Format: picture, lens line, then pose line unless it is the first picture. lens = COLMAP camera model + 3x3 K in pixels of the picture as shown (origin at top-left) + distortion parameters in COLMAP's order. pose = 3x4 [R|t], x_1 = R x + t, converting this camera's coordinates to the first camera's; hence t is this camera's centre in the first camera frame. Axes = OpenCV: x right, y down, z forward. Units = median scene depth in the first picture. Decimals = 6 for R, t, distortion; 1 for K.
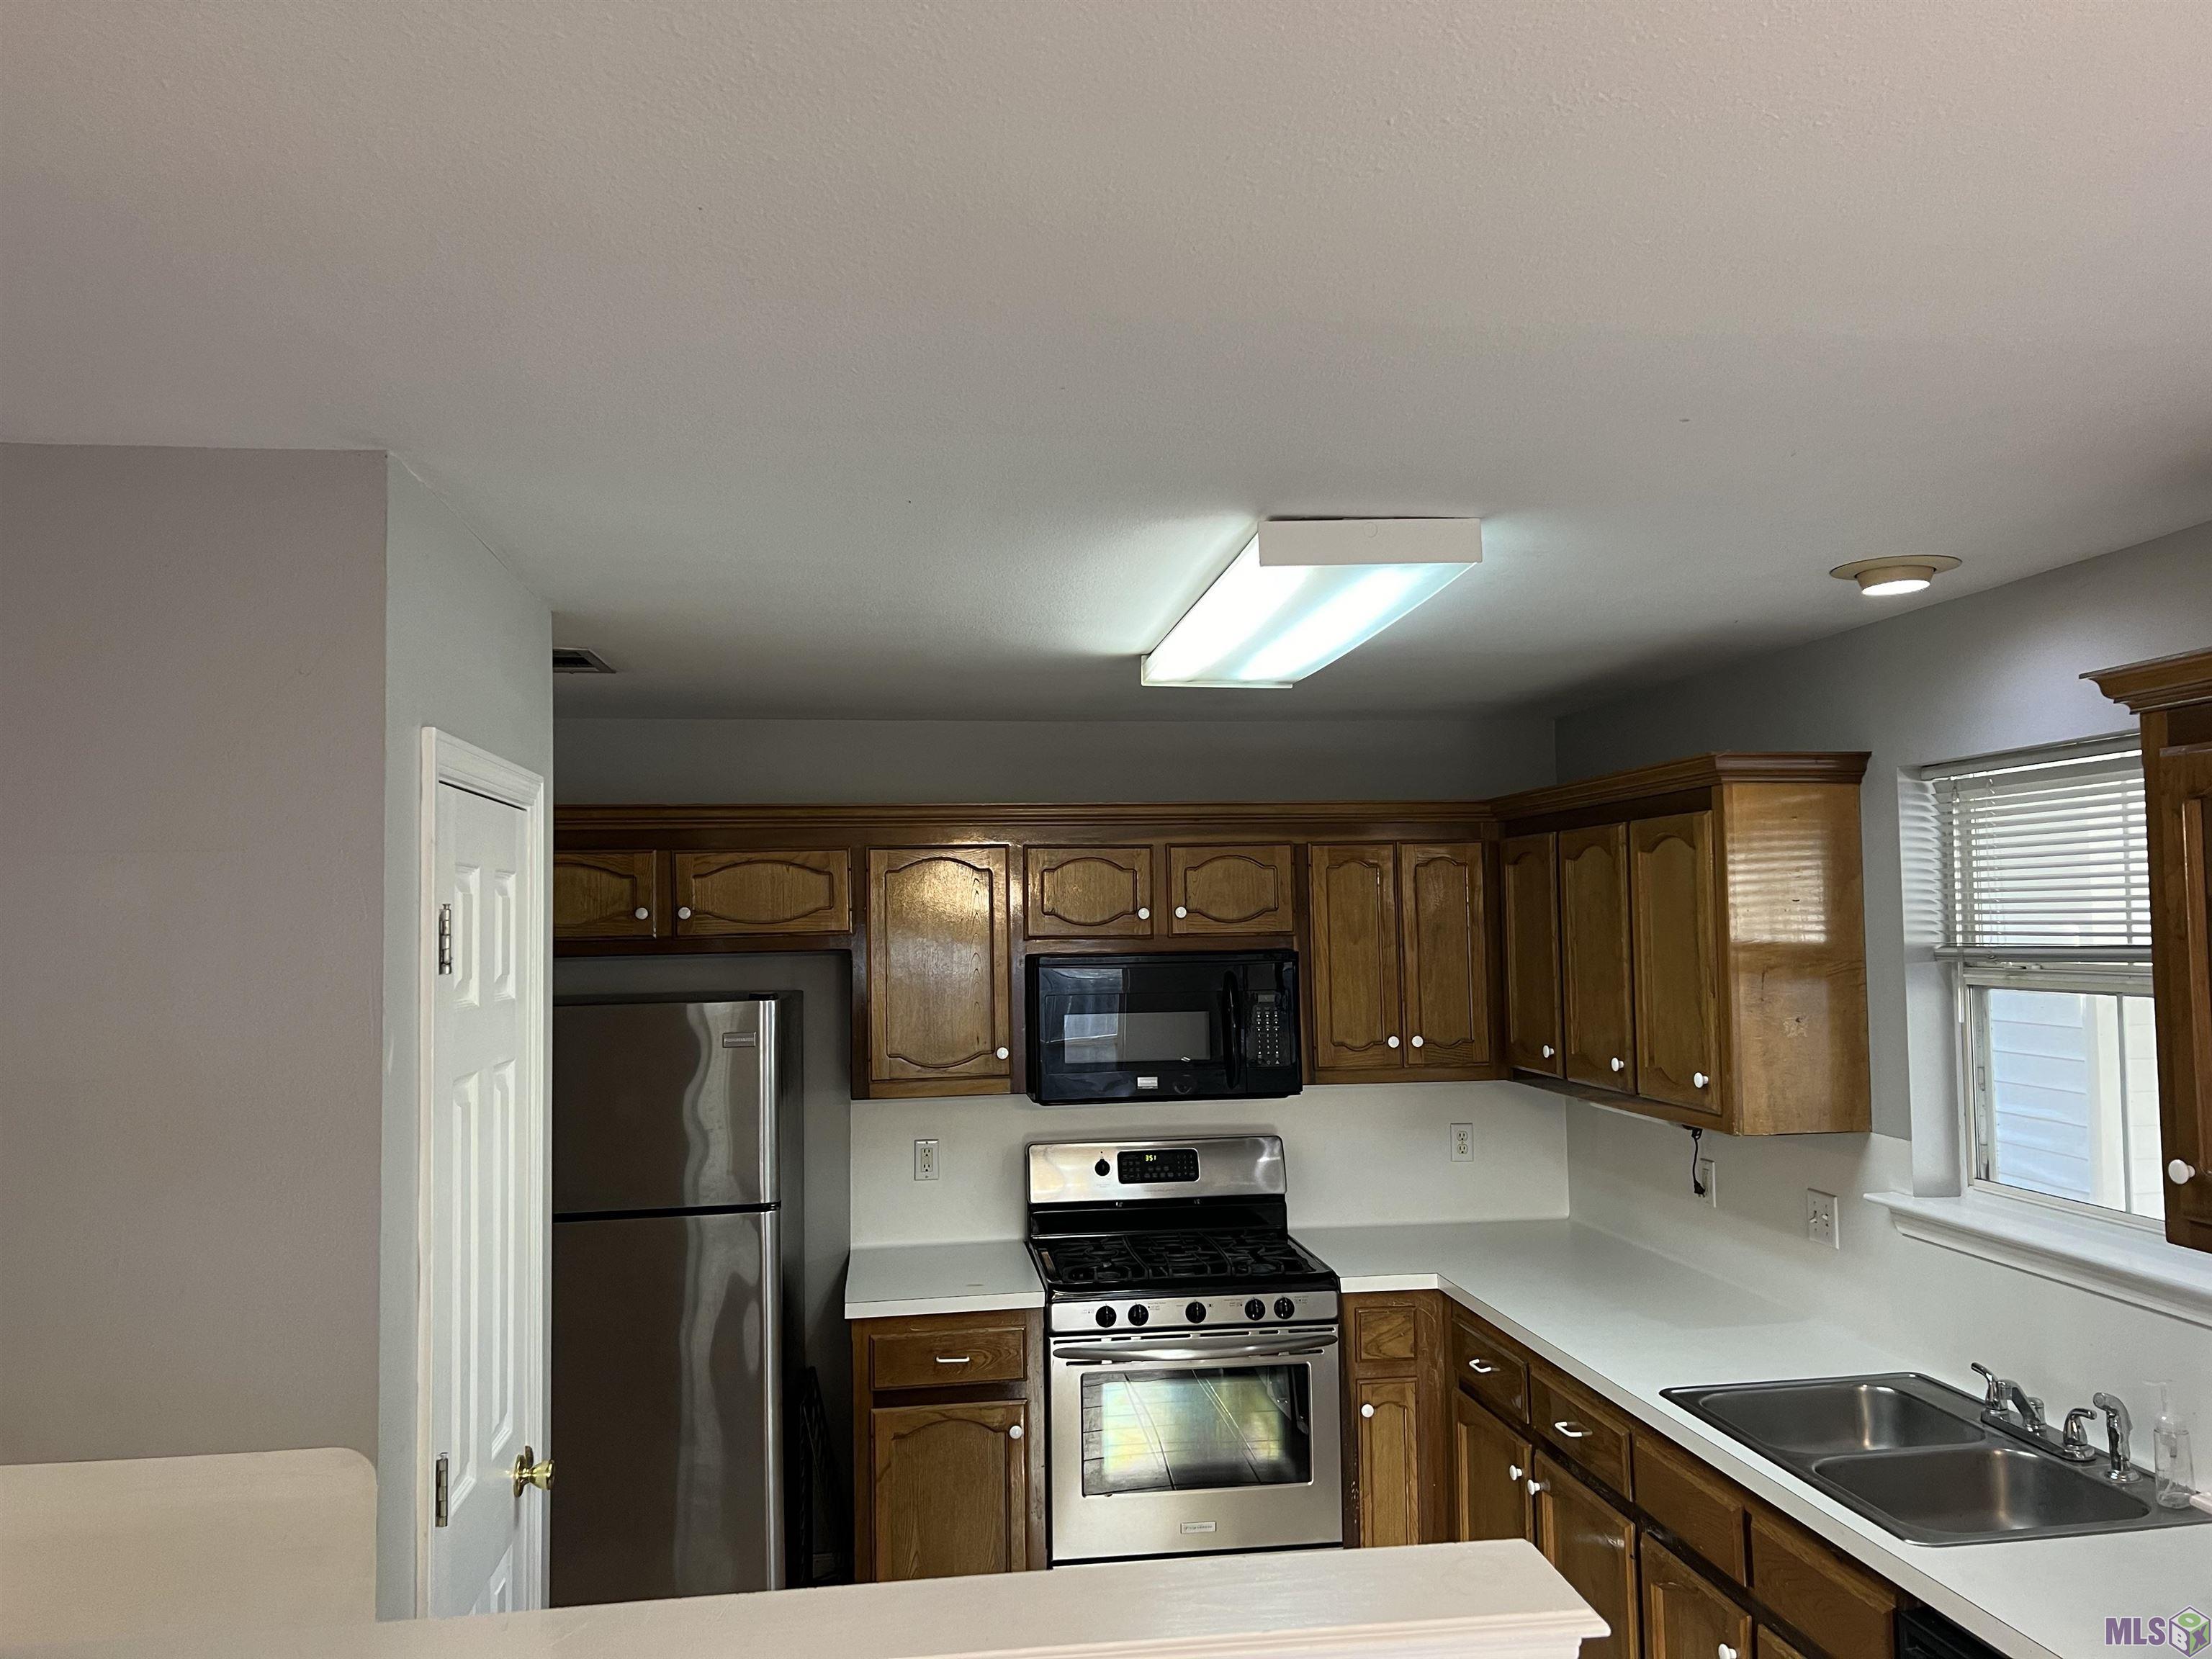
lens RADIAL K [[1676.4, 0, 1115.3], [0, 1676.4, 857.3], [0, 0, 1]] dist [0.027019, -0.010137]
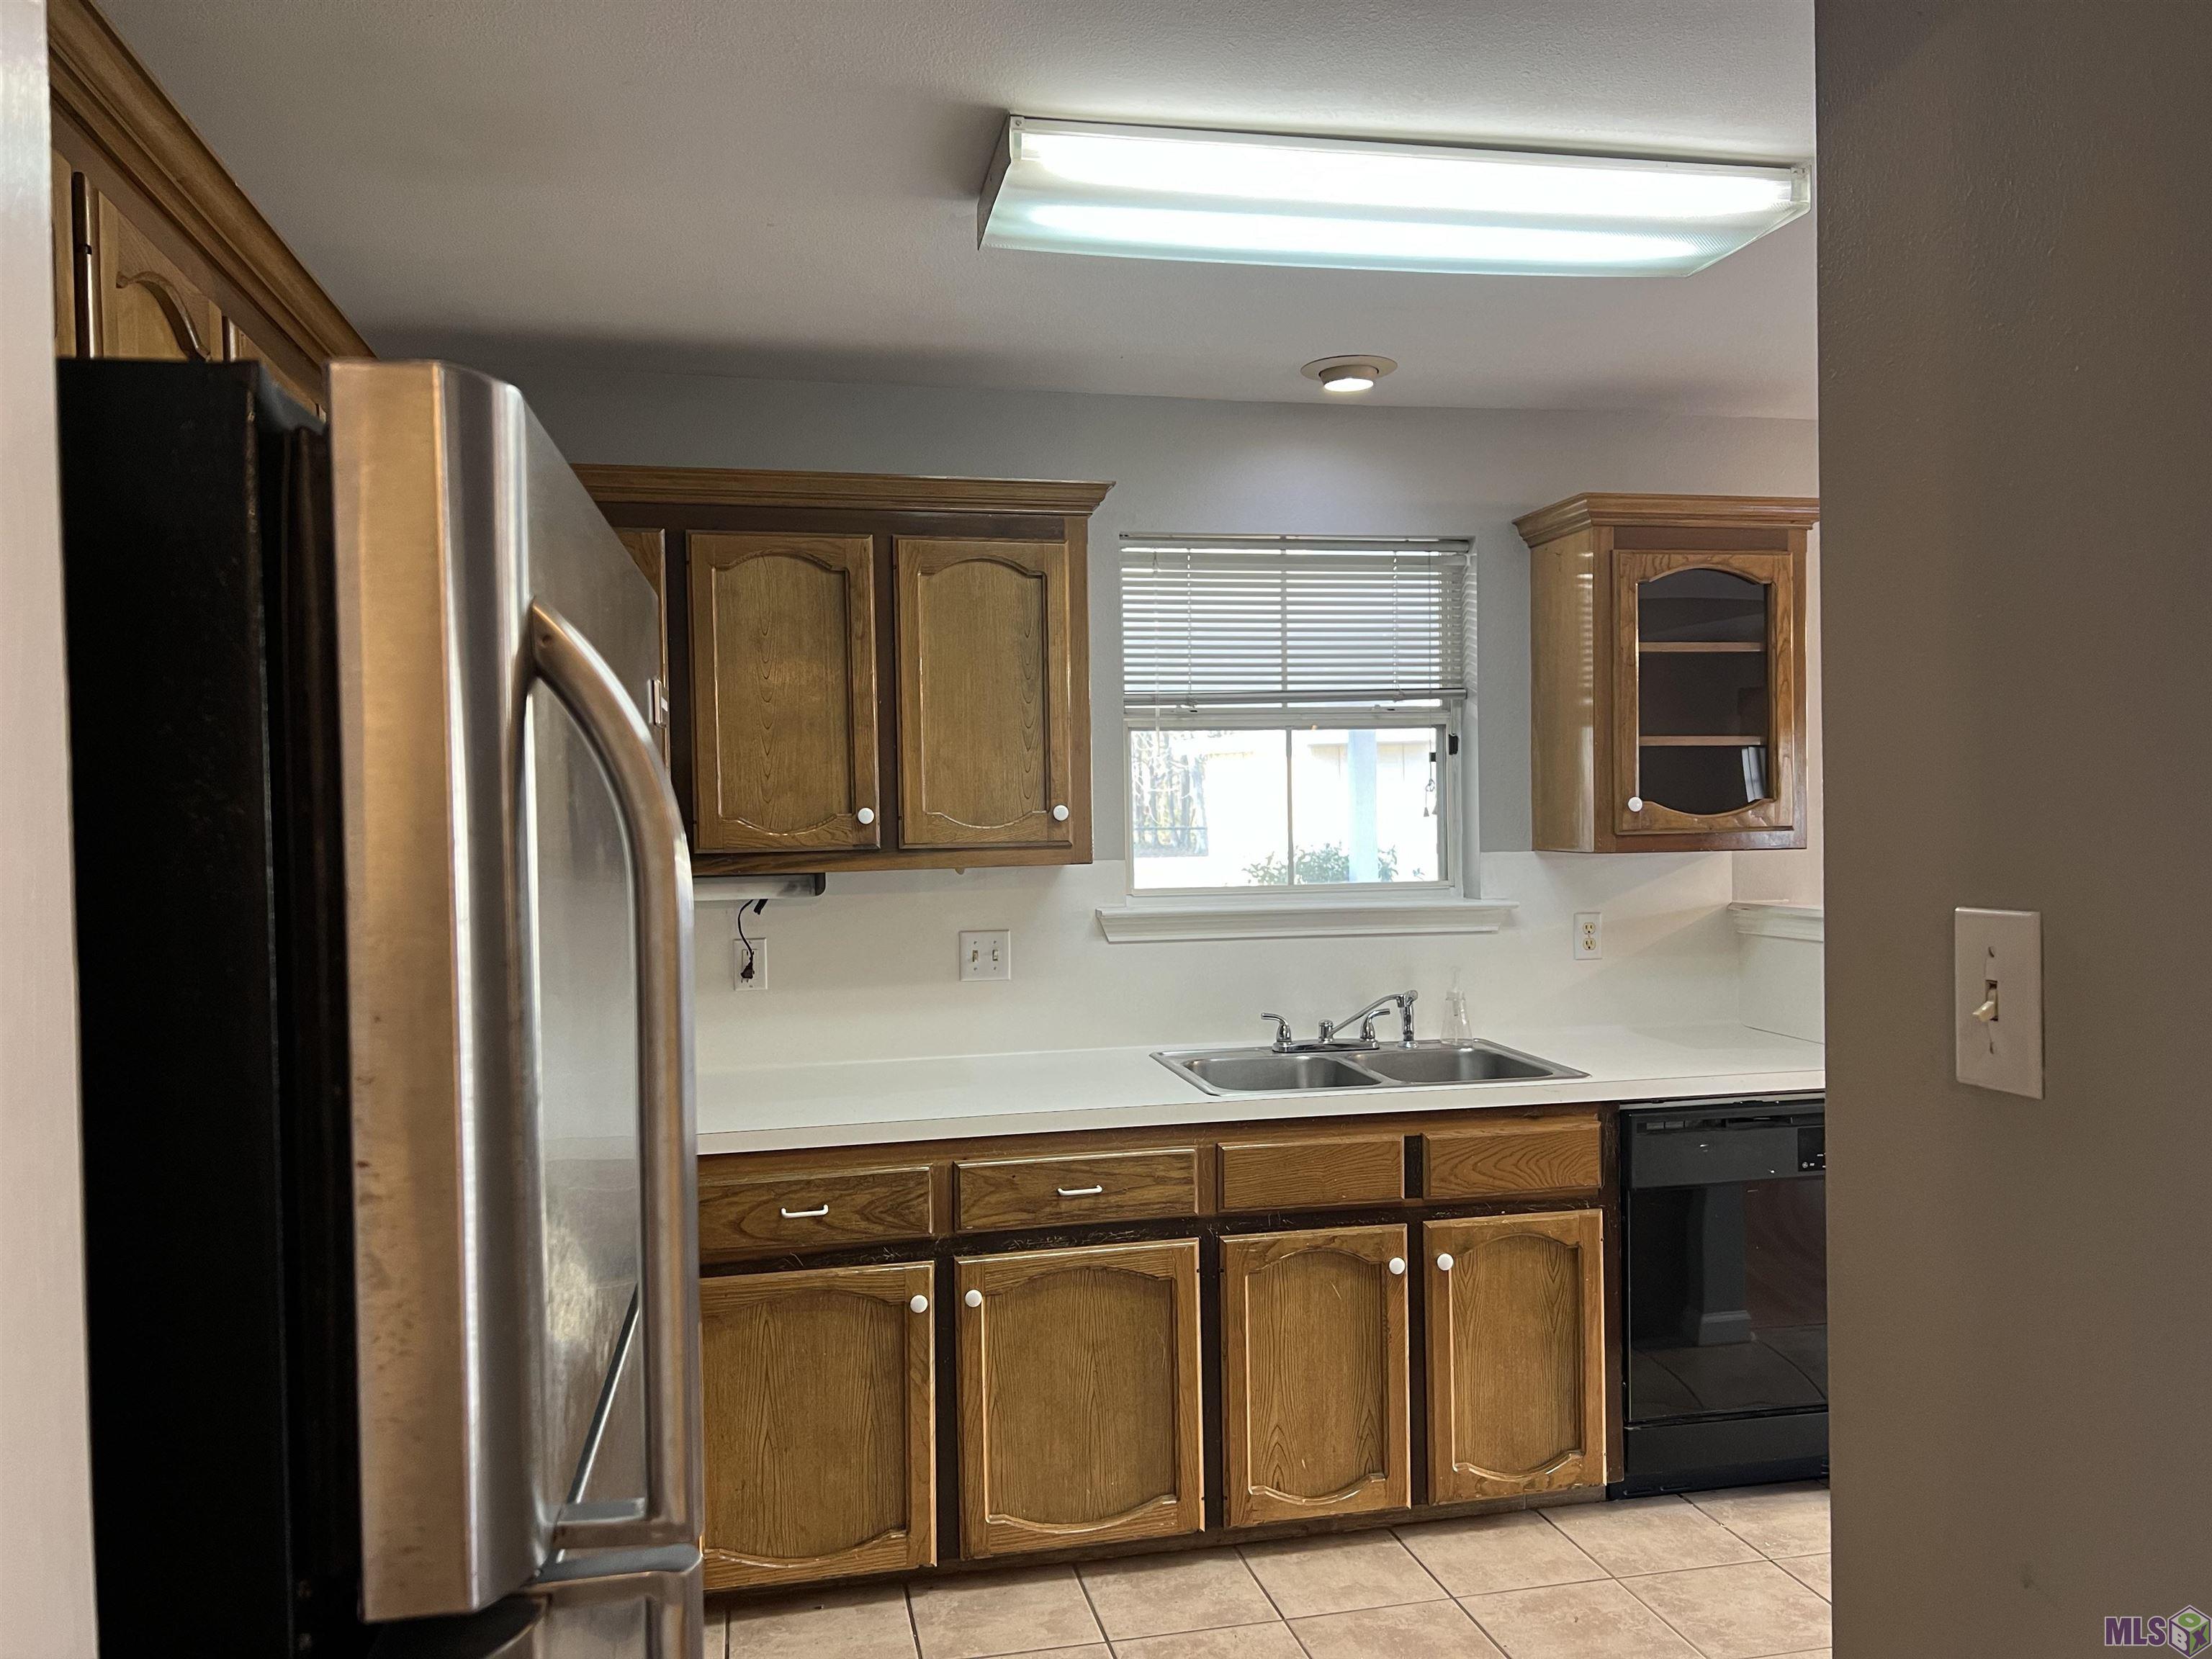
lens RADIAL K [[1676.4, 0, 1115.3], [0, 1676.4, 857.3], [0, 0, 1]] dist [0.027019, -0.010137]
pose [[-0.082610, -0.040801, 0.995746, -0.538596], [-0.030447, 0.998798, 0.038400, 0.099834], [-0.996117, -0.027146, -0.083753, 0.895199]]
